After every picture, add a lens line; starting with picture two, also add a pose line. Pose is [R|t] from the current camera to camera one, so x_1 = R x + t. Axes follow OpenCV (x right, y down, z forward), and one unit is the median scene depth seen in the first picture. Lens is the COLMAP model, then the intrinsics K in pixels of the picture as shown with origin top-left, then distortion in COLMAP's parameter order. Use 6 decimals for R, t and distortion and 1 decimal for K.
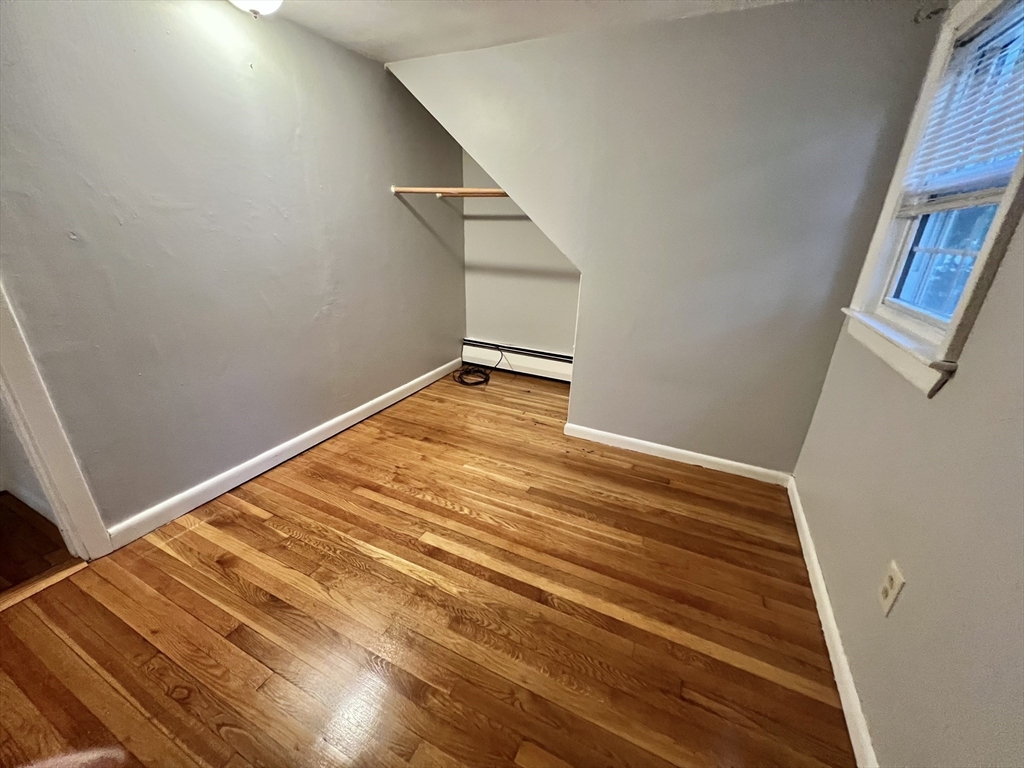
lens RADIAL K [[407.1, 0, 511.0], [0, 407.1, 386.0], [0, 0, 1]] dist [-0.008196, -0.000154]
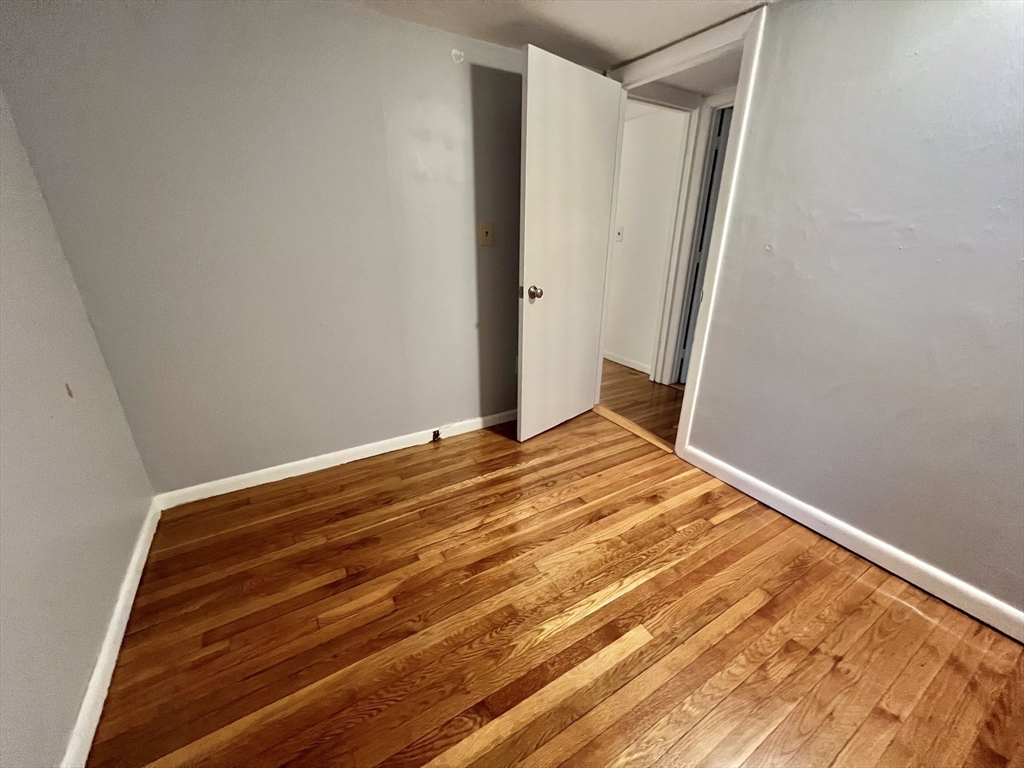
lens RADIAL K [[407.1, 0, 511.0], [0, 407.1, 386.0], [0, 0, 1]] dist [-0.008196, -0.000154]
pose [[-0.549933, 0.267774, -0.791120, 0.470576], [-0.333771, 0.797830, 0.502059, -0.349595], [0.765618, 0.540152, -0.349378, 0.940045]]
